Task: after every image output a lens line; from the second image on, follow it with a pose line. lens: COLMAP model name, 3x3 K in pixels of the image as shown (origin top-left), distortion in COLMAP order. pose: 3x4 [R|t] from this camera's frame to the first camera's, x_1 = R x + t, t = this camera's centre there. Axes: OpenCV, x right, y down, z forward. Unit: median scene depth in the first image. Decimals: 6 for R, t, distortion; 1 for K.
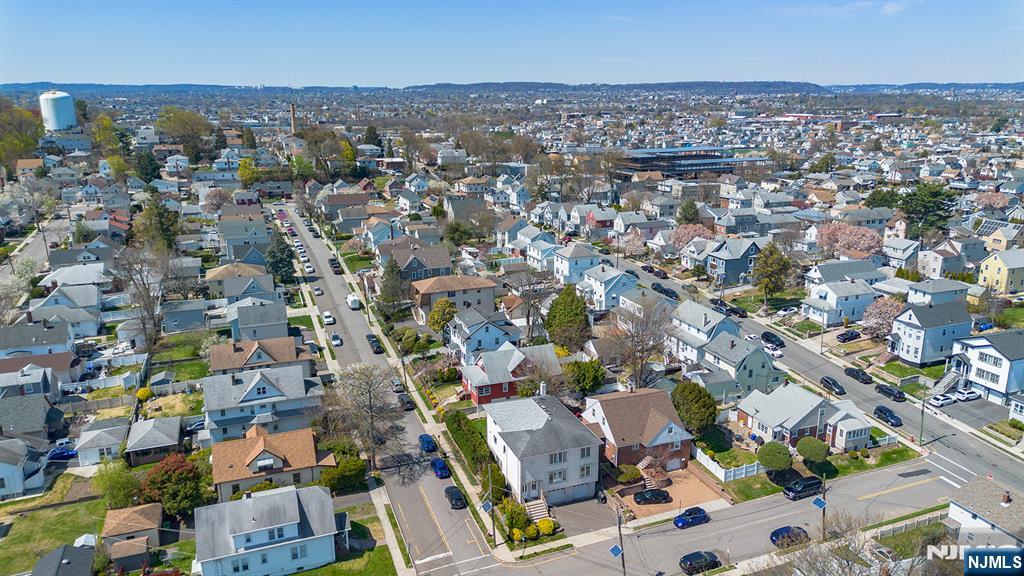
lens RADIAL K [[730.0, 0, 515.0], [0, 730.0, 288.4], [0, 0, 1]] dist [0.067145, -0.062923]
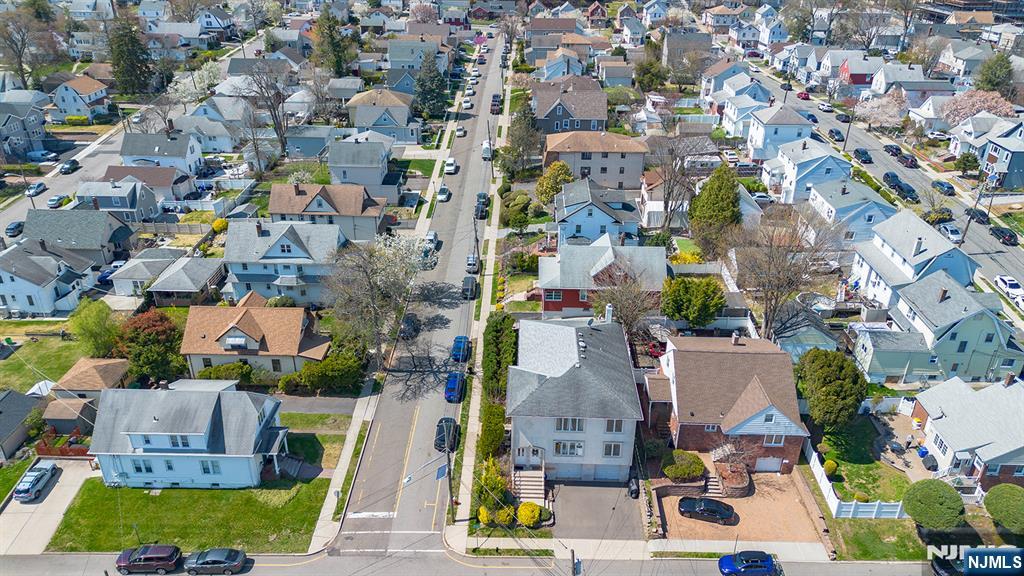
lens RADIAL K [[730.0, 0, 511.4], [0, 730.0, 286.0], [0, 0, 1]] dist [0.067145, -0.062923]
pose [[0.923096, 0.184752, -0.337283, 0.155958], [-0.109610, 0.967061, 0.229735, -0.034681], [0.368617, -0.175098, 0.912941, 0.266658]]
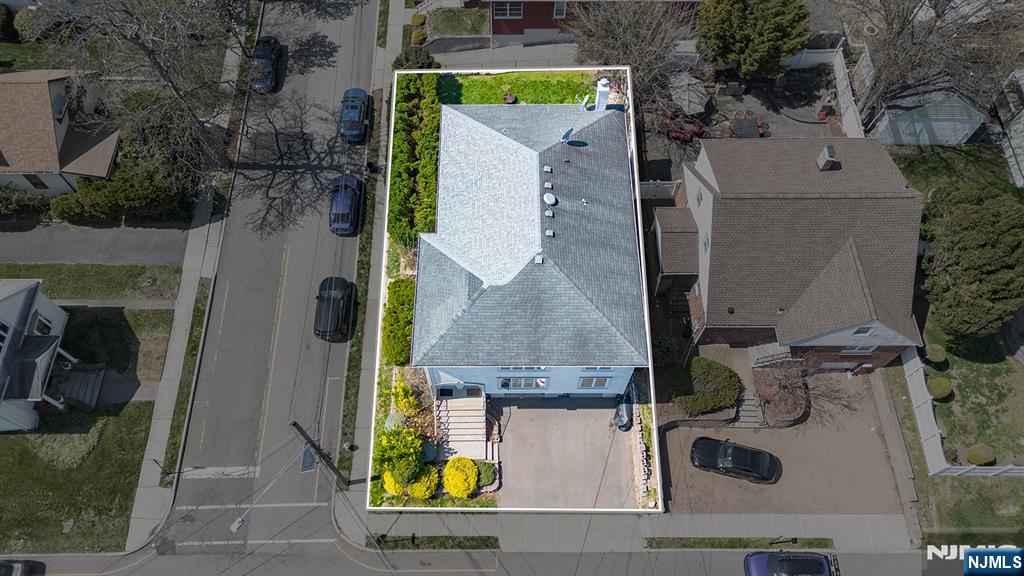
lens RADIAL K [[730.0, 0, 512.4], [0, 730.0, 290.4], [0, 0, 1]] dist [0.067145, -0.062923]
pose [[0.935661, 0.317154, -0.154762, 0.073508], [-0.100021, 0.658890, 0.745560, -0.069039], [0.338428, -0.682113, 0.648220, 0.549649]]
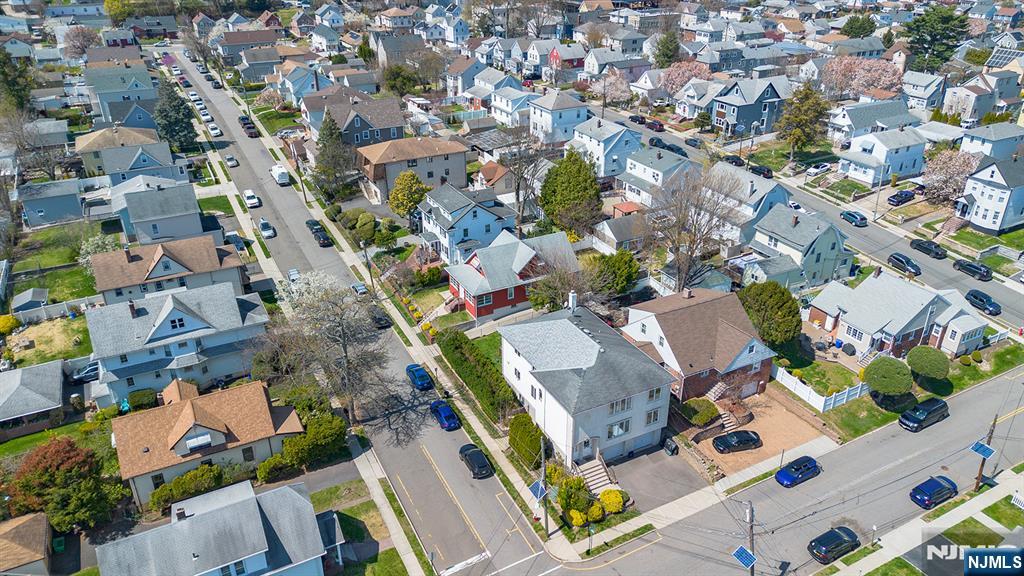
lens RADIAL K [[730.0, 0, 513.9], [0, 730.0, 288.8], [0, 0, 1]] dist [0.067145, -0.062923]
pose [[0.992963, -0.053720, 0.105538, -0.082839], [0.030673, 0.977446, 0.208948, -0.025054], [-0.114382, -0.204240, 0.972215, 0.240664]]
